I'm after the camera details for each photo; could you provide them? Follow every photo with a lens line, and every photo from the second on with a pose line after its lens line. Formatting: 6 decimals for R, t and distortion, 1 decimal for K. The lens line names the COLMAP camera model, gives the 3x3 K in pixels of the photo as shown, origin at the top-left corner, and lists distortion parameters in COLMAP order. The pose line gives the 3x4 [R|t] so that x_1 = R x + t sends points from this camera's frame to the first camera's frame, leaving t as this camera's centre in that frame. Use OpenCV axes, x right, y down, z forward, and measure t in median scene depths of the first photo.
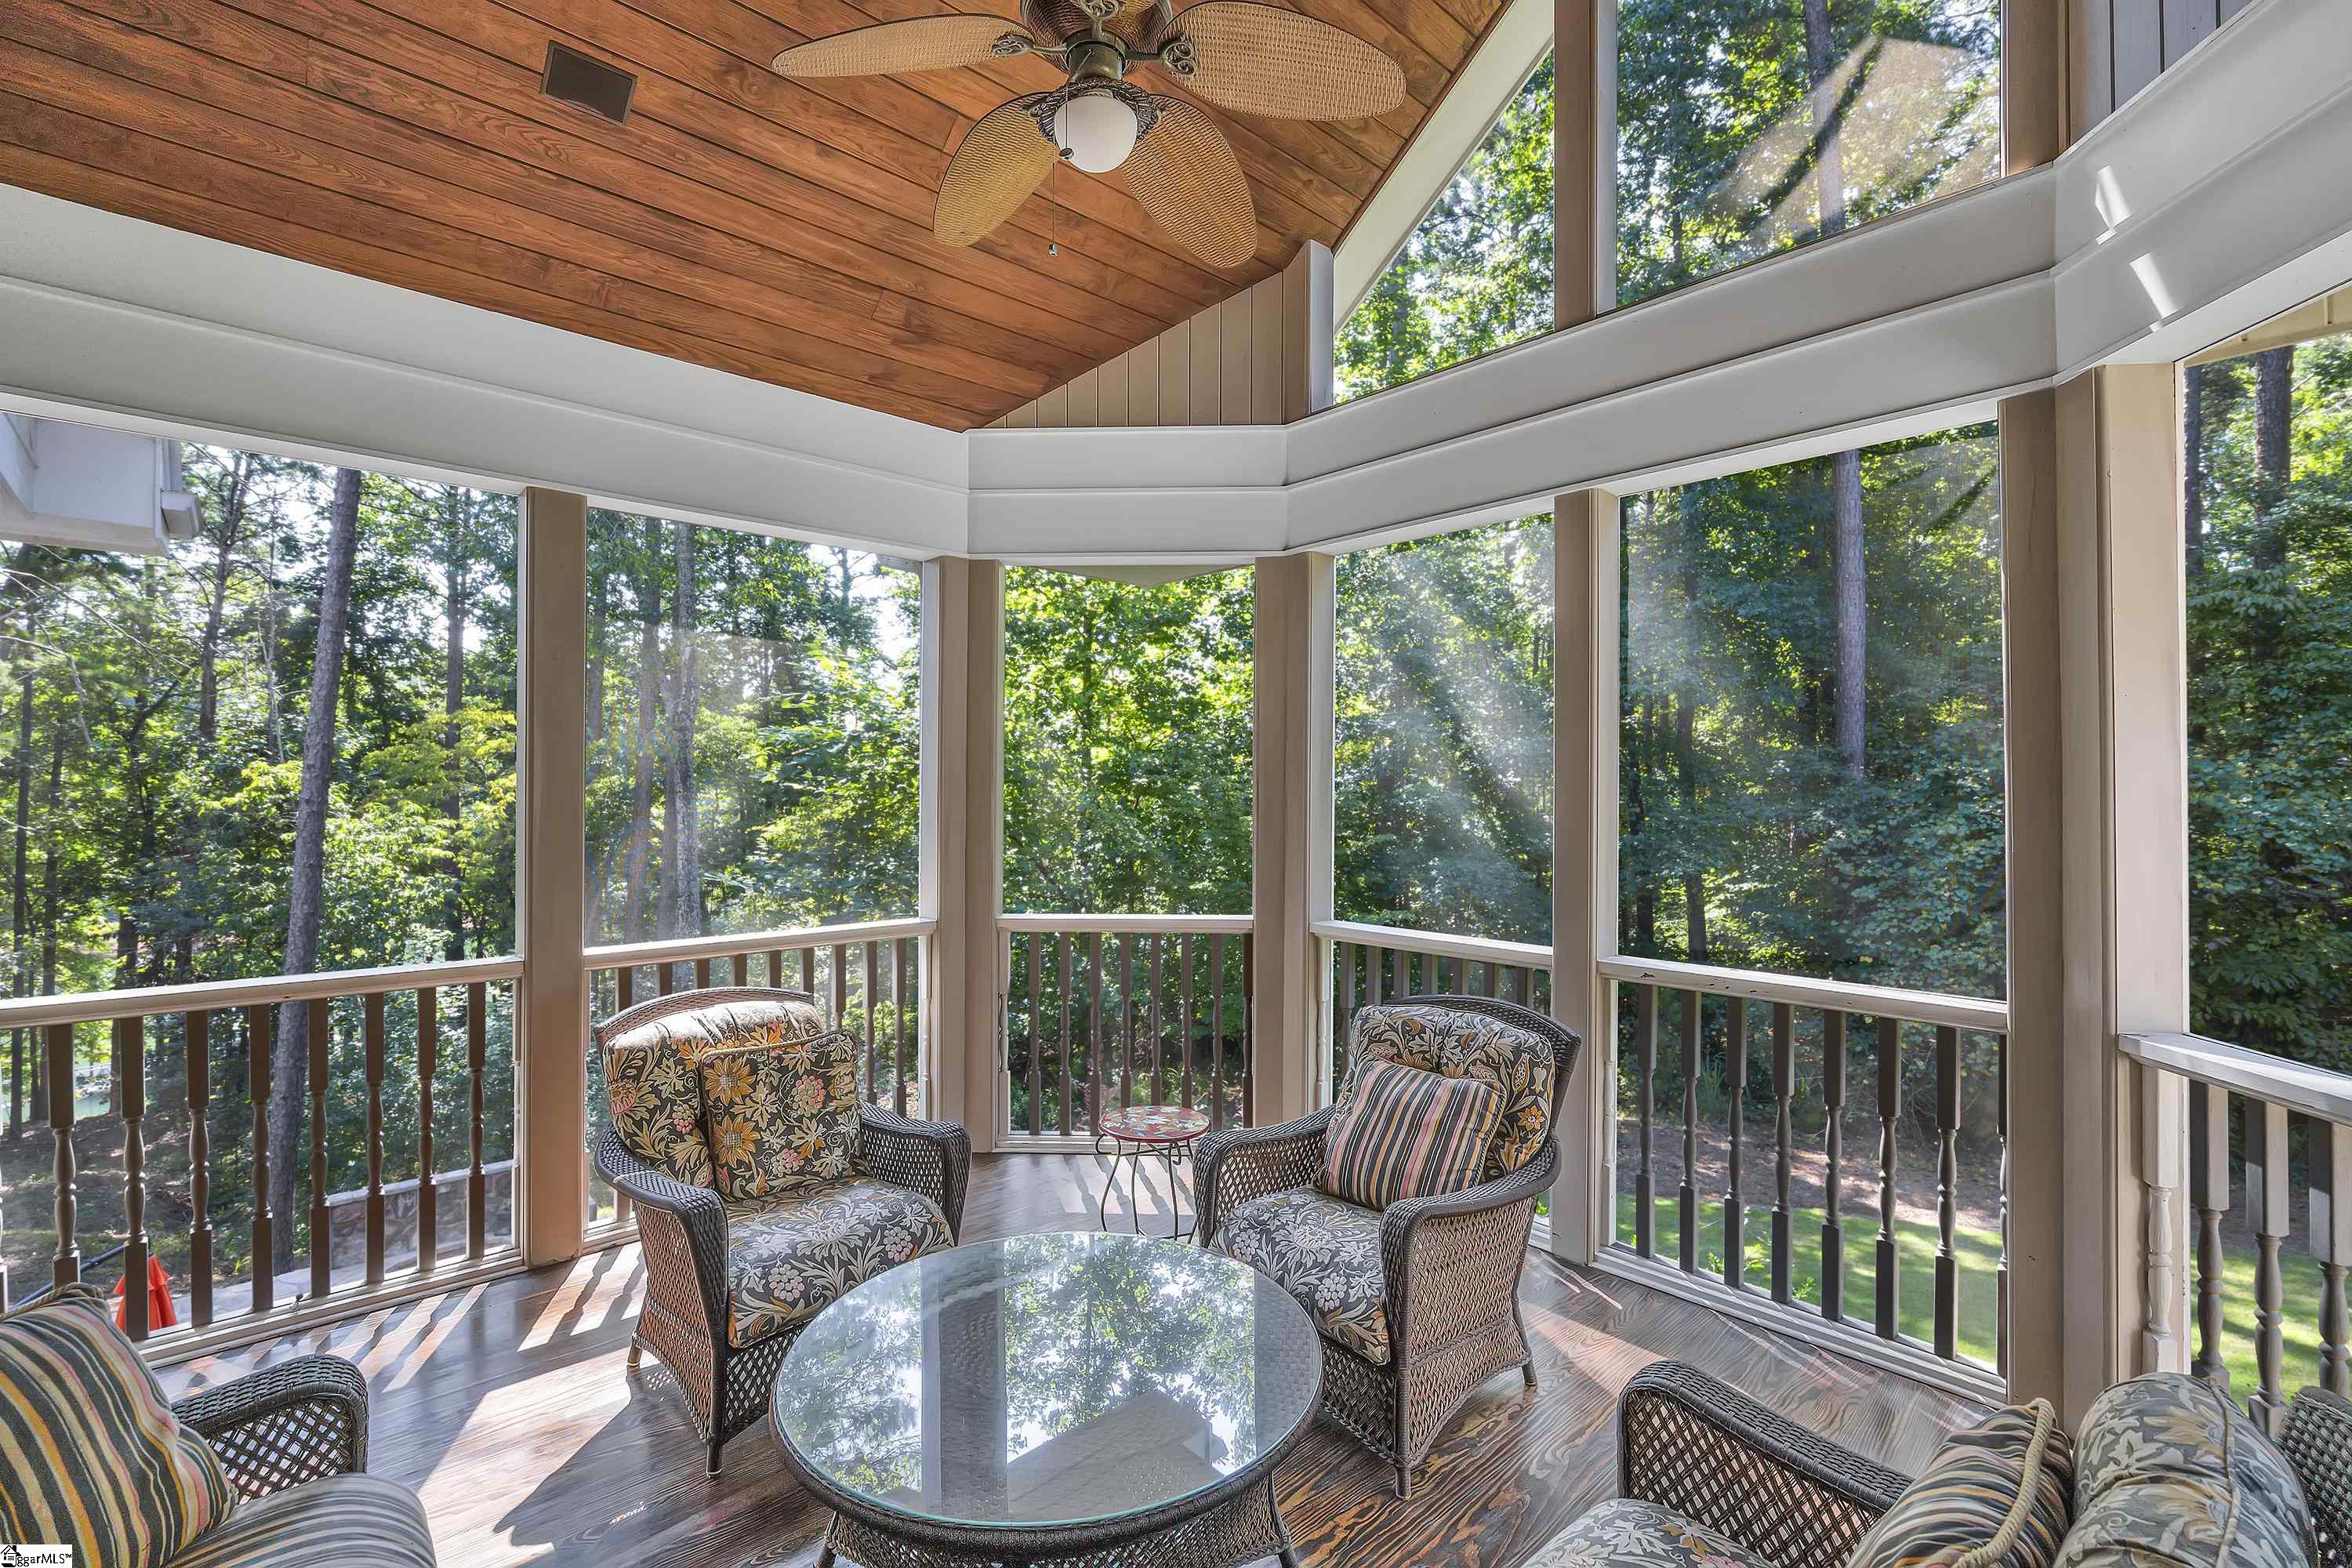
lens RADIAL K [[1047.7, 0, 1176.0], [0, 1047.7, 784.0], [0, 0, 1]] dist [-0.000721, 0.000219]
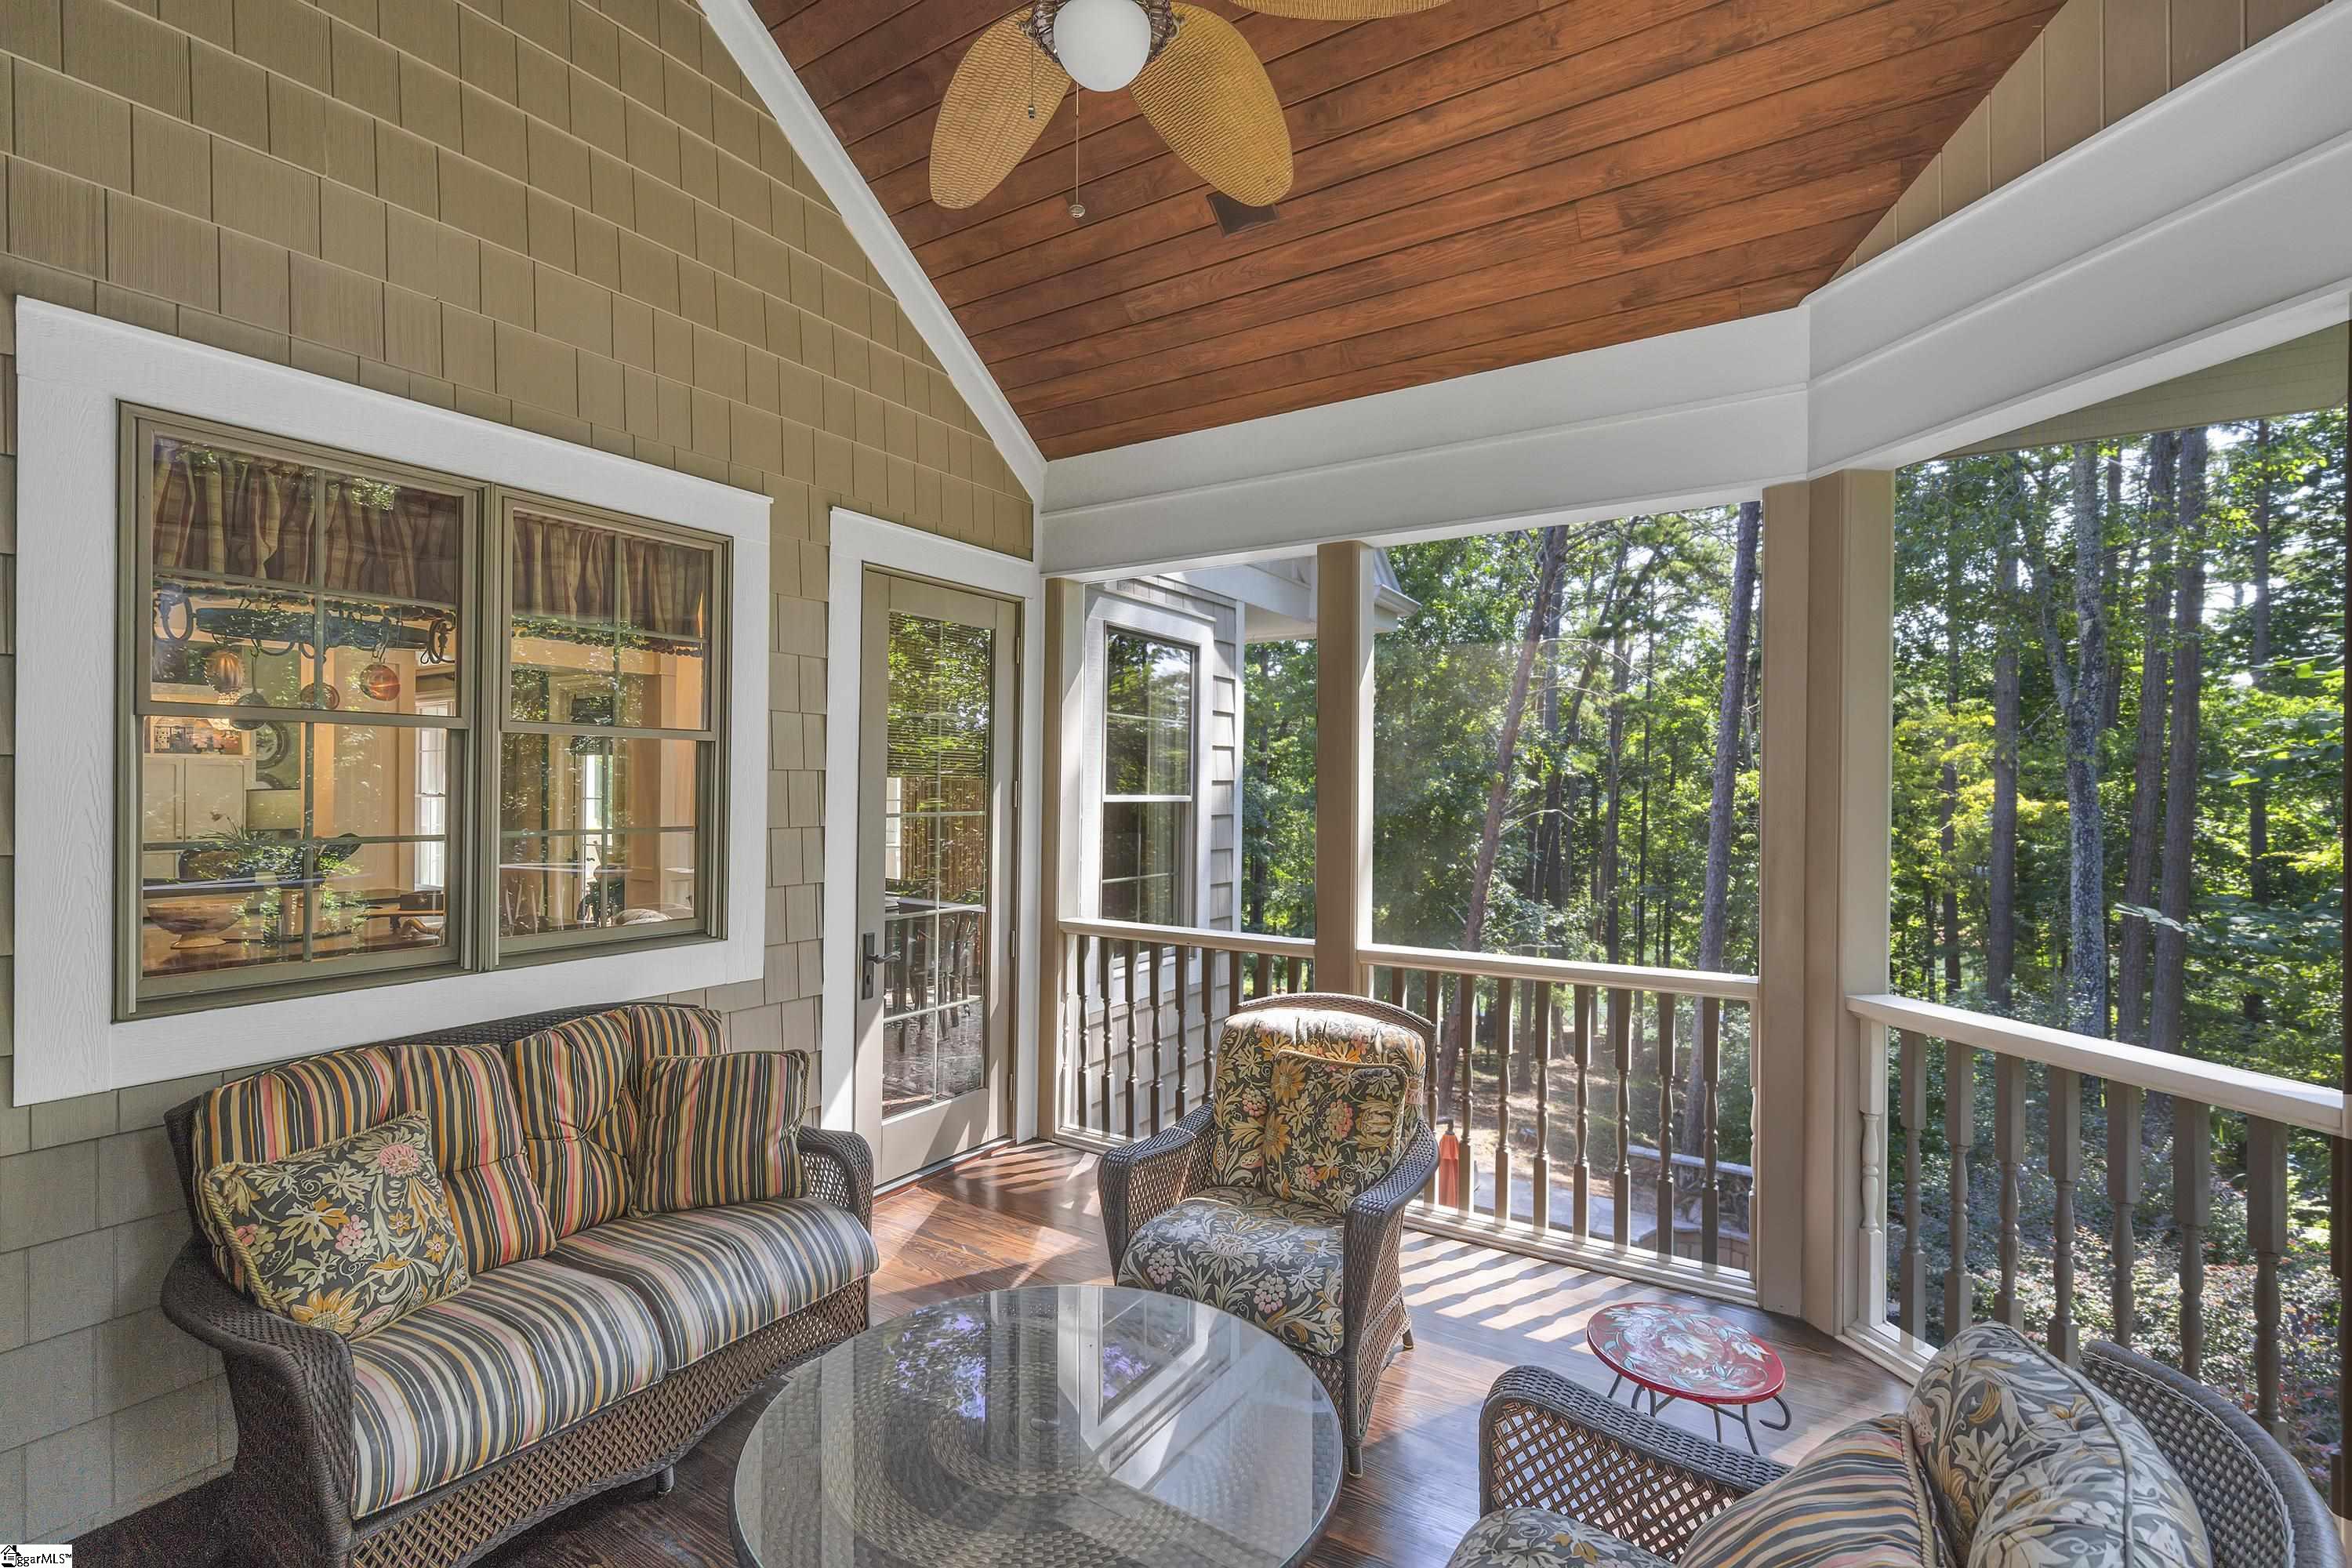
lens RADIAL K [[1047.7, 0, 1176.0], [0, 1047.7, 784.0], [0, 0, 1]] dist [-0.000721, 0.000219]
pose [[0.268945, -0.005642, -0.963139, 0.476531], [0.000347, 0.999983, -0.005761, -0.007406], [0.963155, 0.001215, 0.268942, 0.521004]]
